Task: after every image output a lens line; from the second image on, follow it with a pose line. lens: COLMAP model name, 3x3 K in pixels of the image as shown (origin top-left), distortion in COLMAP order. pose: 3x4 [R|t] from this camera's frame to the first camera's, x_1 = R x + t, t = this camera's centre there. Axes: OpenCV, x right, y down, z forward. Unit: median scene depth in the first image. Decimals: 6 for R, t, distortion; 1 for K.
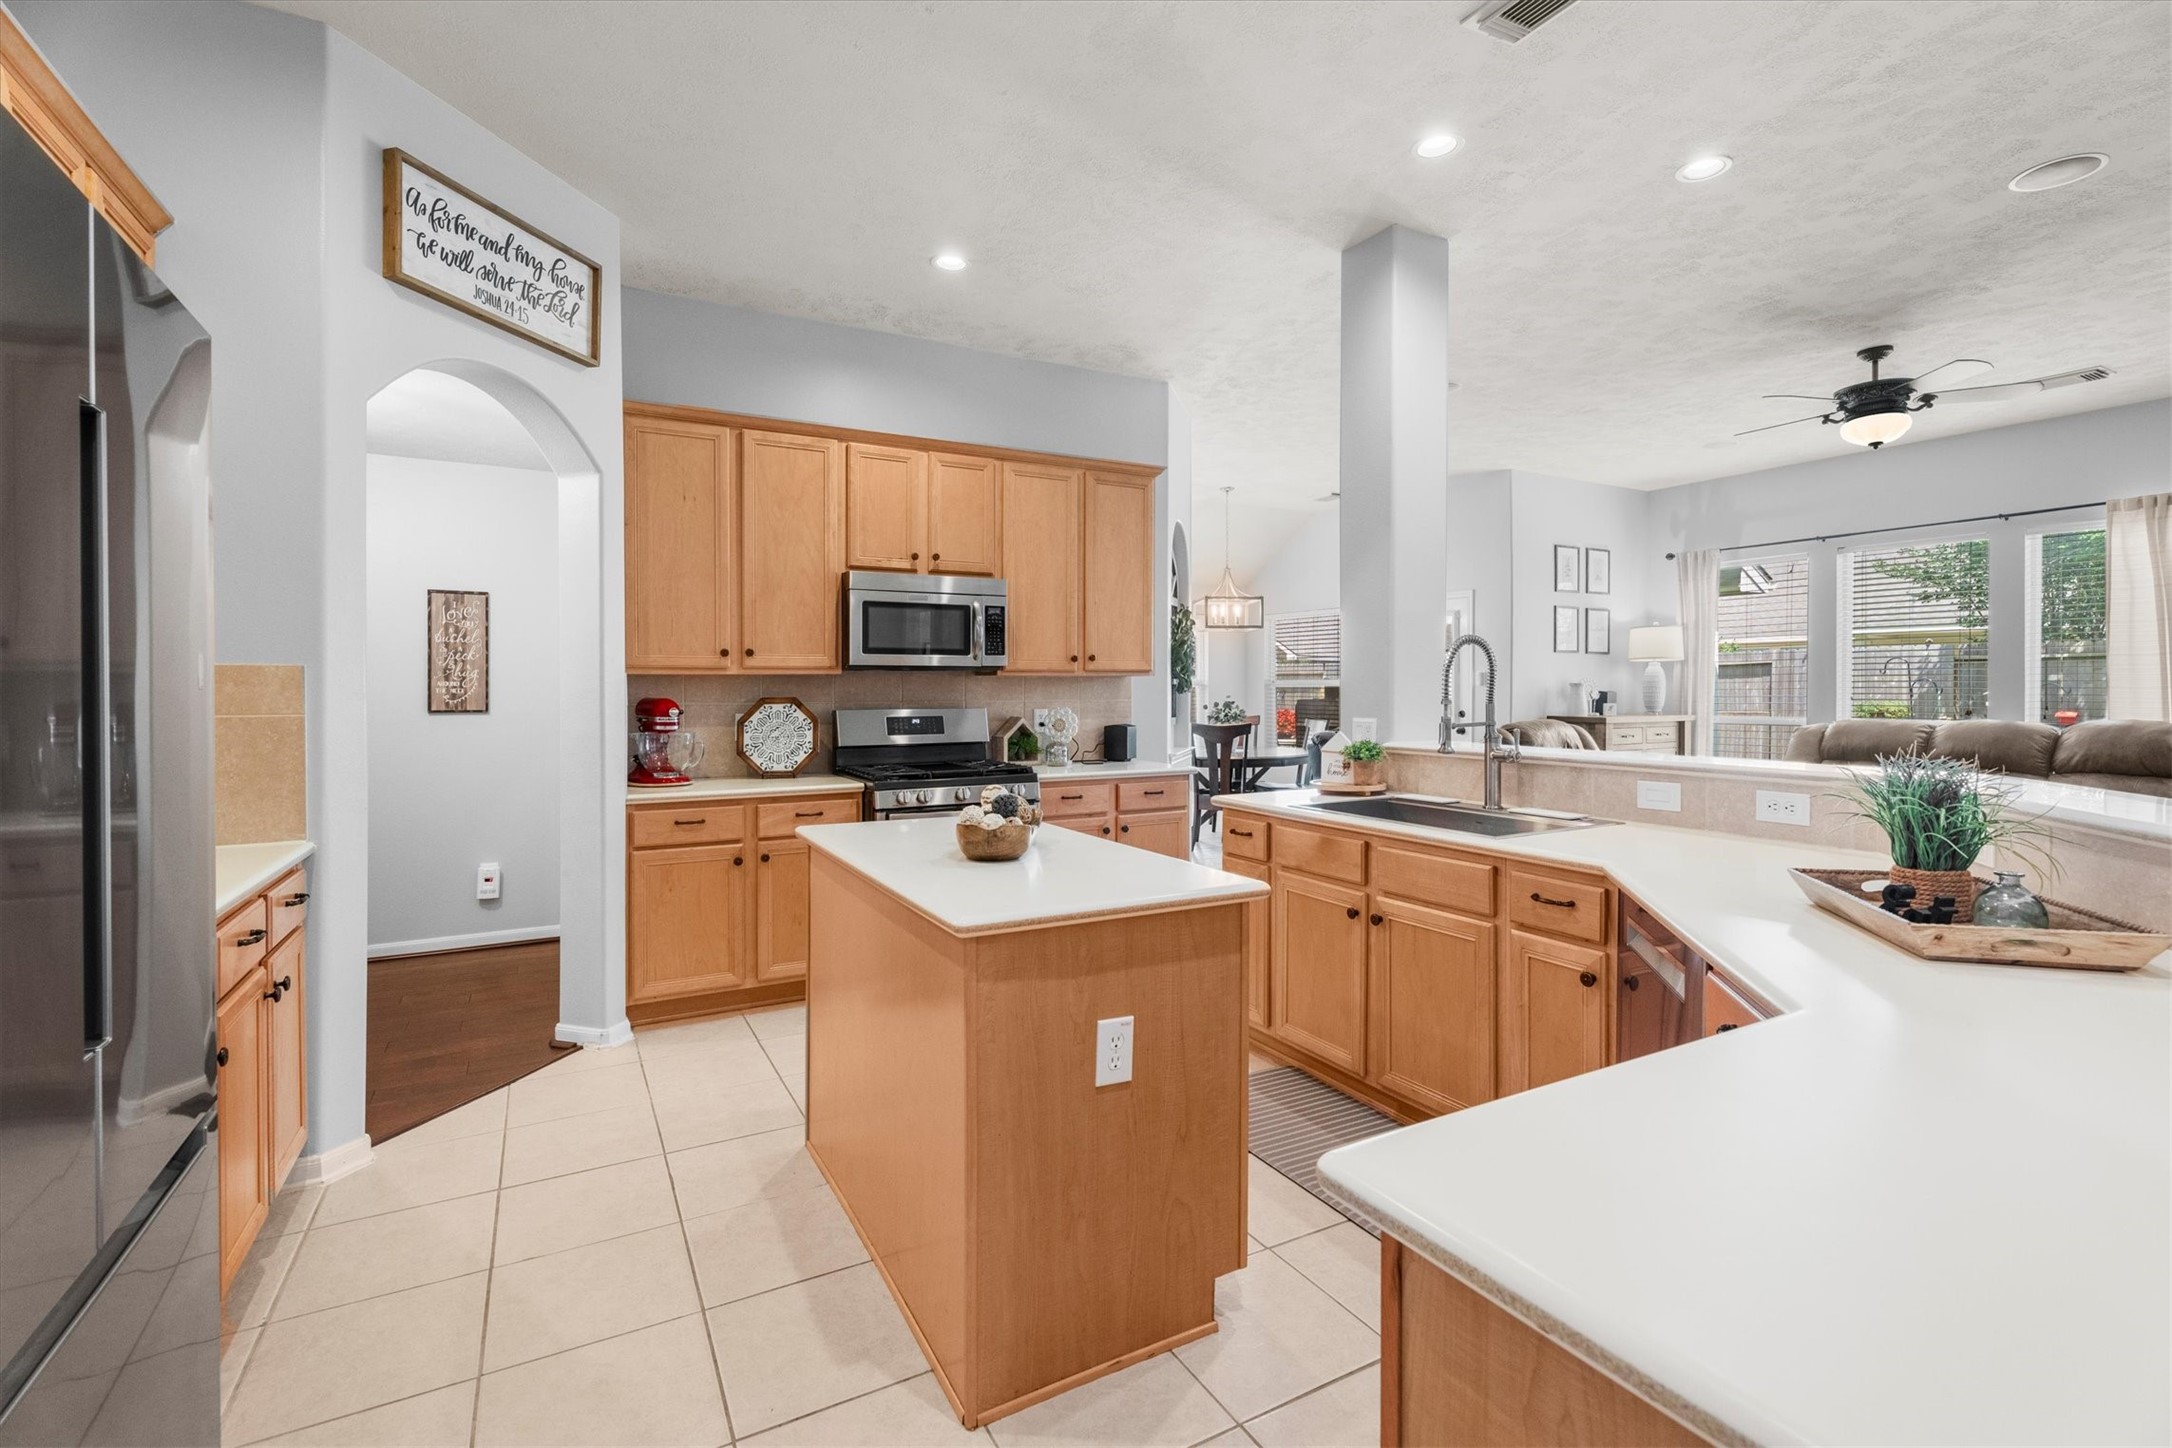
lens RADIAL K [[959.0, 0, 1076.1], [0, 959.0, 678.1], [0, 0, 1]] dist [0.004652, -0.001468]
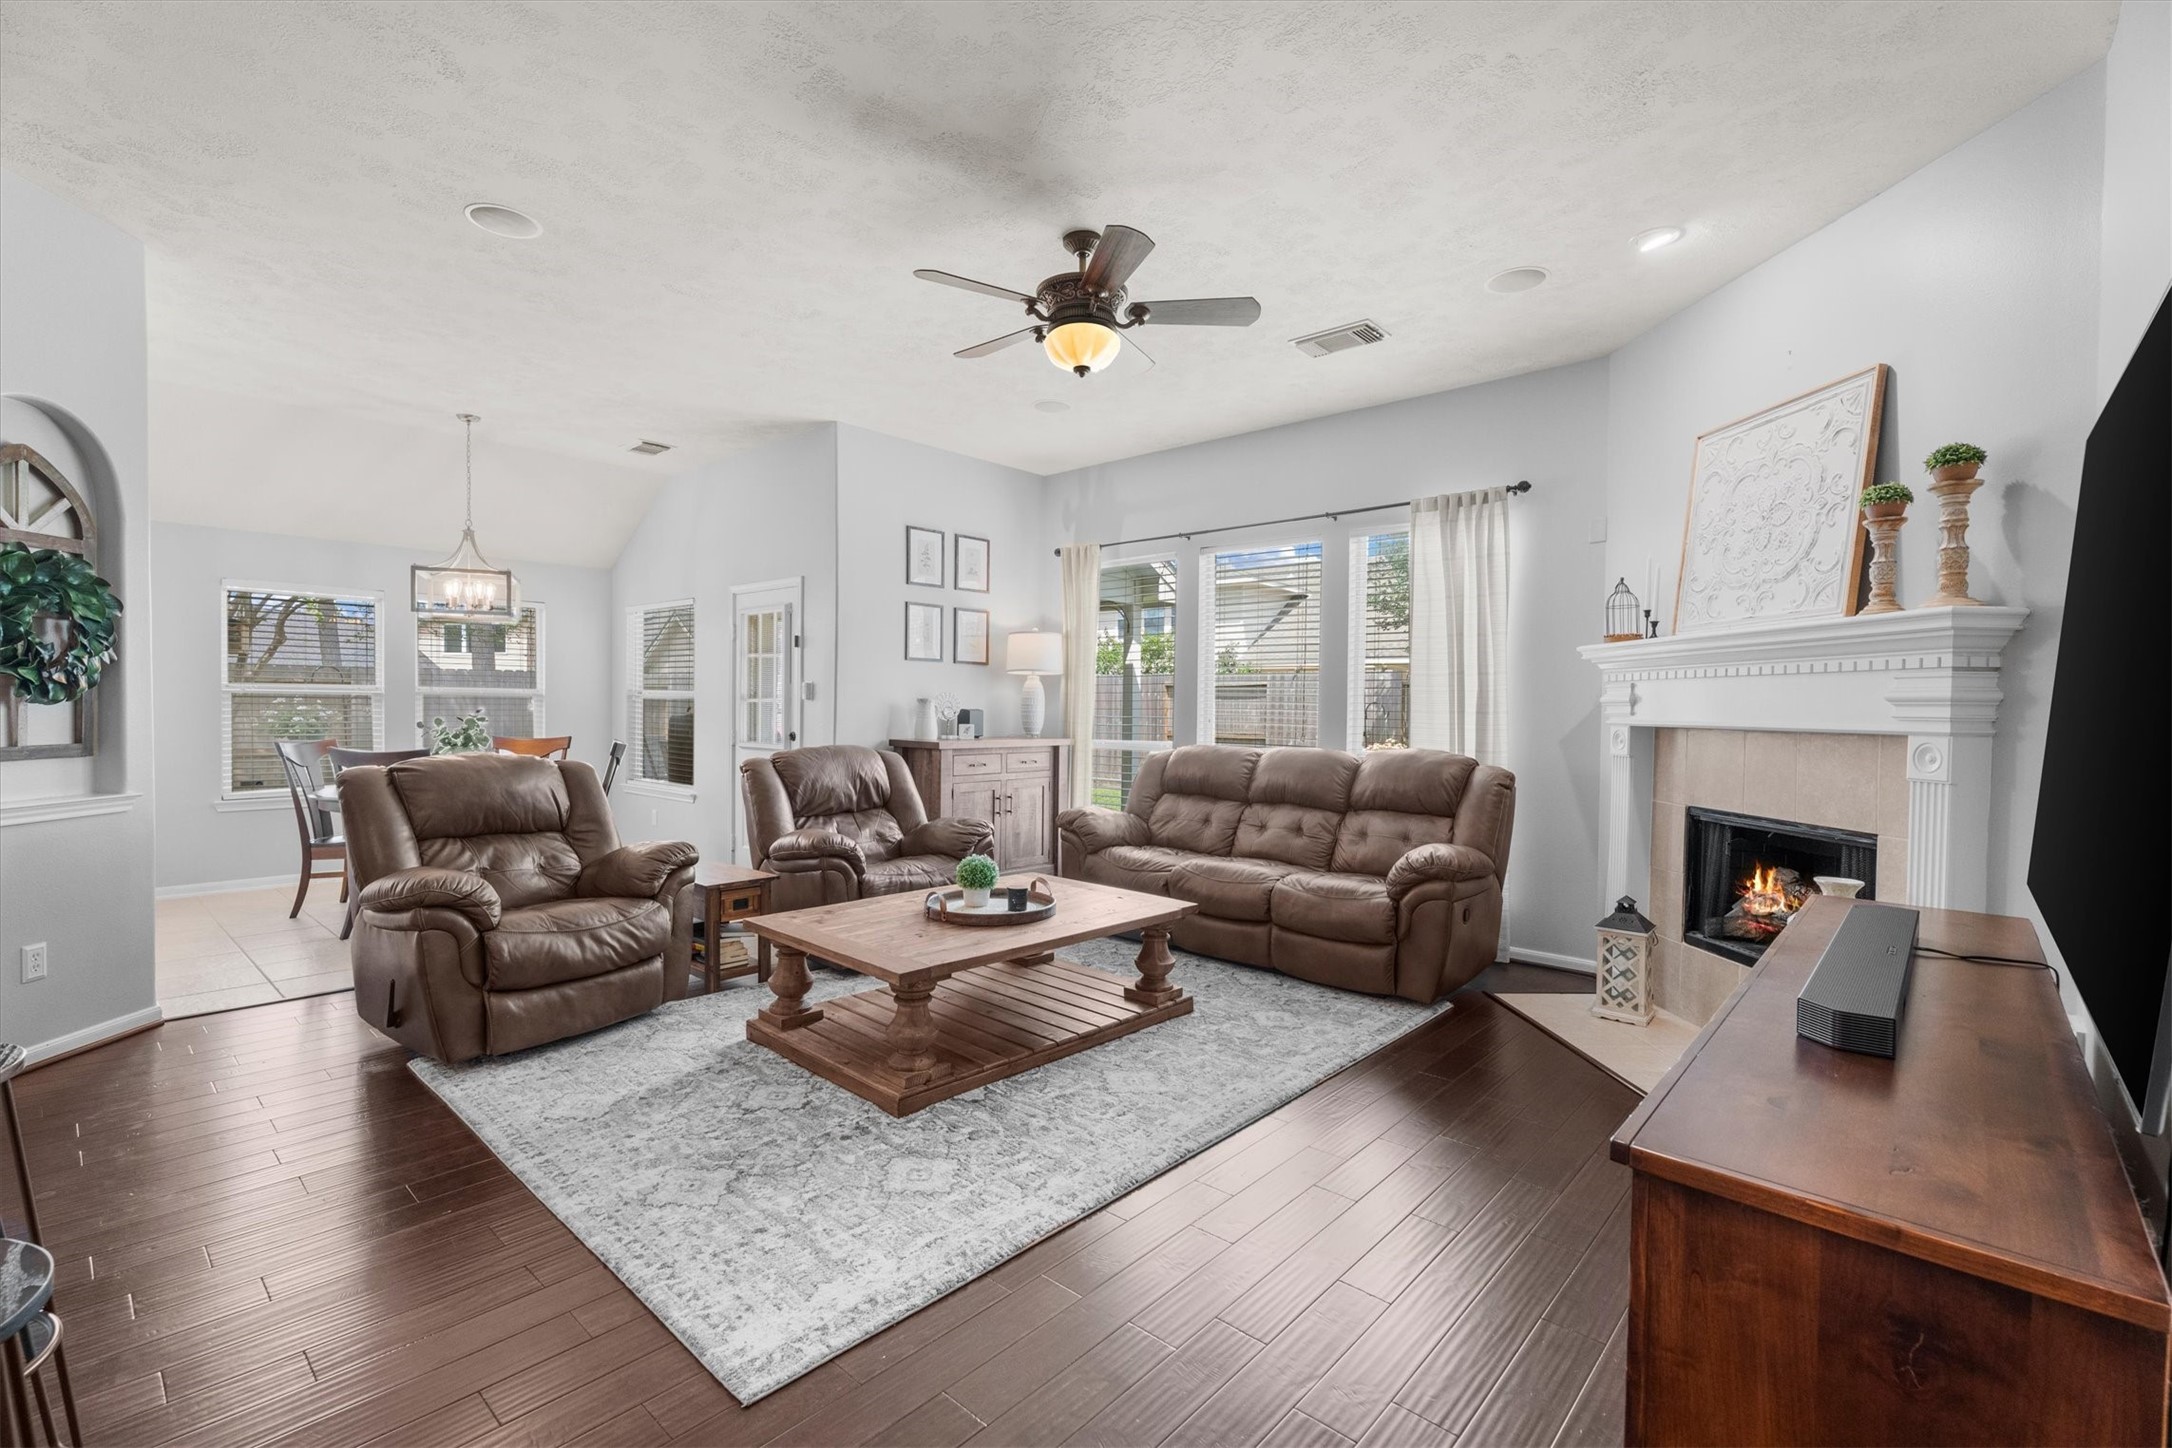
lens RADIAL K [[959.0, 0, 1078.6], [0, 959.0, 722.7], [0, 0, 1]] dist [0.004652, -0.001468]
pose [[0.945895, 0.008103, 0.324372, 0.692396], [-0.017472, 0.999510, 0.025983, 0.003200], [-0.324002, -0.030245, 0.945573, 0.359919]]
